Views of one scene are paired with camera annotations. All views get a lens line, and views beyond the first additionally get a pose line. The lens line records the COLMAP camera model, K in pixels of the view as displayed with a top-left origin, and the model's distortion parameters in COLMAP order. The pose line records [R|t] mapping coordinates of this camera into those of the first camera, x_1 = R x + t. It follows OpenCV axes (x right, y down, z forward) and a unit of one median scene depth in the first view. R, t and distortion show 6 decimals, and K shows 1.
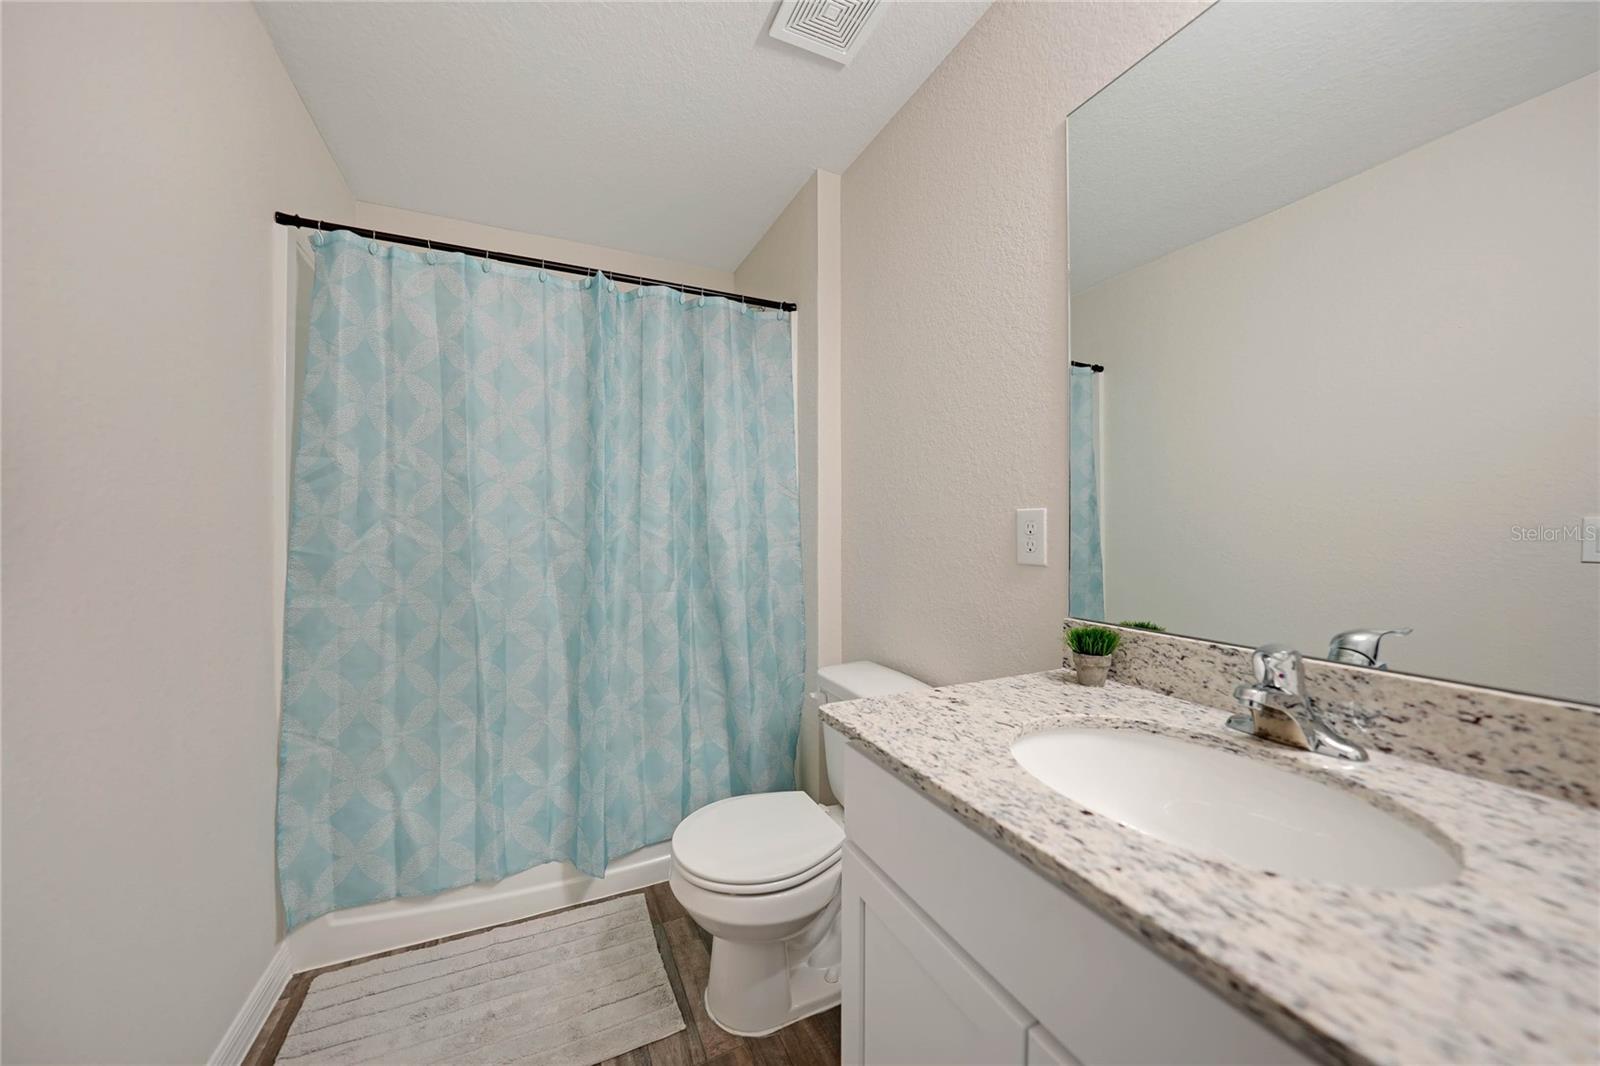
lens RADIAL K [[555.2, 0, 782.9], [0, 555.2, 540.6], [0, 0, 1]] dist [-0.023457, 0.004580]
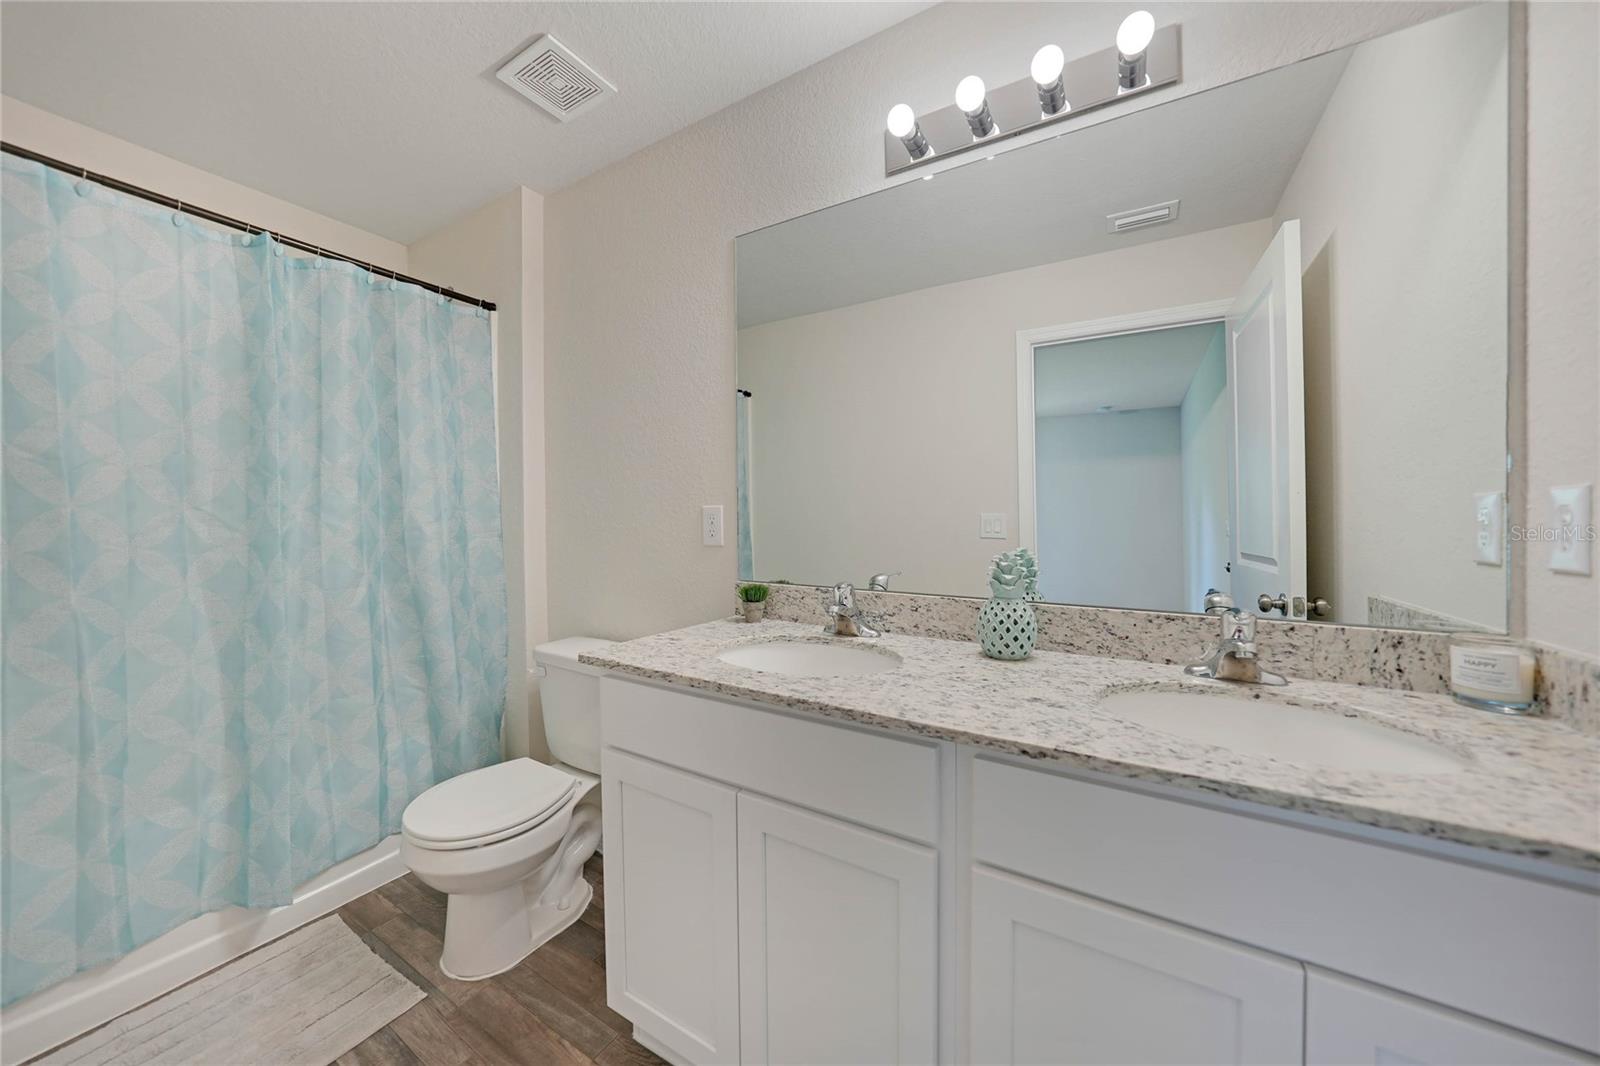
lens RADIAL K [[555.2, 0, 806.8], [0, 555.2, 533.3], [0, 0, 1]] dist [-0.023457, 0.004580]
pose [[0.805685, -0.015533, 0.592141, -0.168303], [0.014682, 0.999873, 0.006251, 0.006442], [-0.592162, 0.003658, 0.805810, -0.241181]]
